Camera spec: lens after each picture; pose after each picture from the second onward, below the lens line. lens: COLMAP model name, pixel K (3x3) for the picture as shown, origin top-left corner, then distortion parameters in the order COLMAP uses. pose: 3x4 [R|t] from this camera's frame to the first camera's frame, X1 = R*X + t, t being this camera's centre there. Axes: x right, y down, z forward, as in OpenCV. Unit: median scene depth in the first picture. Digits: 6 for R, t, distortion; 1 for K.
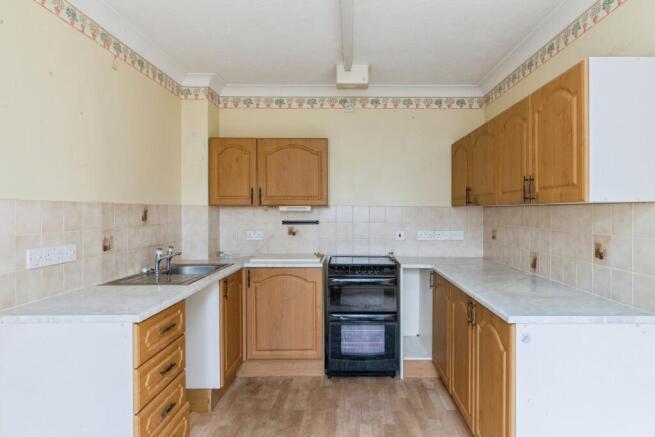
lens RADIAL K [[443.3, 0, 328.2], [0, 443.3, 215.1], [0, 0, 1]] dist [0.006479, 0.002454]
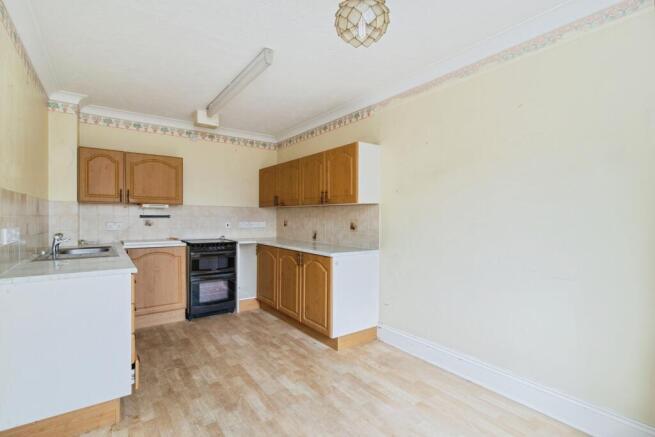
lens RADIAL K [[312.5, 0, 326.9], [0, 312.5, 219.7], [0, 0, 1]] dist [0.001758, 0.000275]
pose [[0.815930, -0.001422, 0.578150, -0.223912], [-0.003477, 0.999967, 0.007367, 0.021004], [-0.578141, -0.008021, 0.815898, -0.112760]]
